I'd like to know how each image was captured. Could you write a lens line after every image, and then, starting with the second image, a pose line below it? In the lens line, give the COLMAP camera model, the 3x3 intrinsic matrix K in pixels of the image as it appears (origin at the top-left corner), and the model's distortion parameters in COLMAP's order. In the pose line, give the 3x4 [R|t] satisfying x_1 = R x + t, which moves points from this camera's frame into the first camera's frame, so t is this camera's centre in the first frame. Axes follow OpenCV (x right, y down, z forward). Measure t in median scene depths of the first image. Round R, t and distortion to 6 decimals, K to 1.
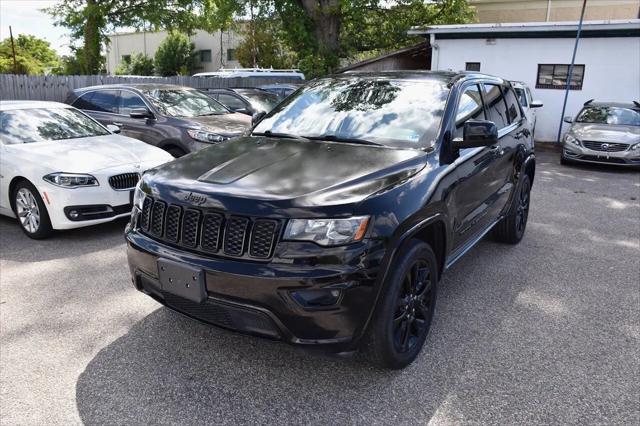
lens RADIAL K [[503.6, 0, 316.8], [0, 503.6, 212.7], [0, 0, 1]] dist [-0.117203, 0.051303]
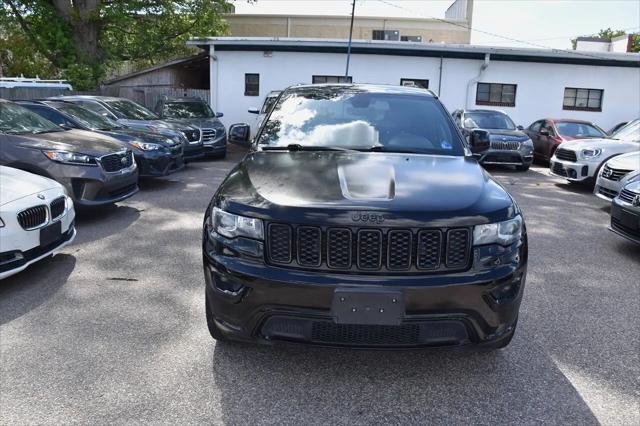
lens RADIAL K [[503.6, 0, 321.5], [0, 503.6, 209.0], [0, 0, 1]] dist [-0.117203, 0.051303]
pose [[0.855735, -0.101556, 0.507350, -0.131540], [0.115553, 0.993294, 0.003927, -0.009323], [-0.504346, 0.055266, 0.861731, 0.039190]]
